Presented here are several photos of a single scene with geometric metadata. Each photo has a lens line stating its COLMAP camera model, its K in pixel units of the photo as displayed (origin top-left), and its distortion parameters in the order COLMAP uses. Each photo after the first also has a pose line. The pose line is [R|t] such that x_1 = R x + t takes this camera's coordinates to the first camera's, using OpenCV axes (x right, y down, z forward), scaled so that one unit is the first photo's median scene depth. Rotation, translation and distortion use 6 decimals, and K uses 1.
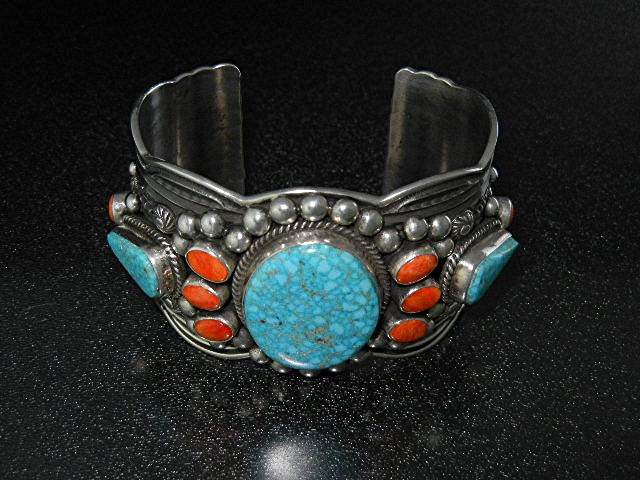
lens RADIAL K [[1028.7, 0, 320.0], [0, 1028.7, 240.0], [0, 0, 1]] dist [-0.031169, -0.030041]
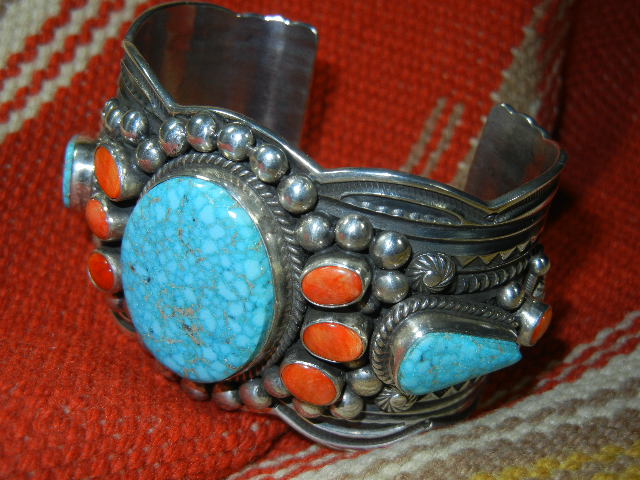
lens RADIAL K [[1028.7, 0, 320.0], [0, 1028.7, 240.0], [0, 0, 1]] dist [-0.031169, -0.030041]
pose [[0.834642, 0.386457, -0.392459, 0.355631], [-0.468596, 0.872691, -0.137216, 0.102086], [0.289468, 0.298431, 0.909477, 0.349434]]
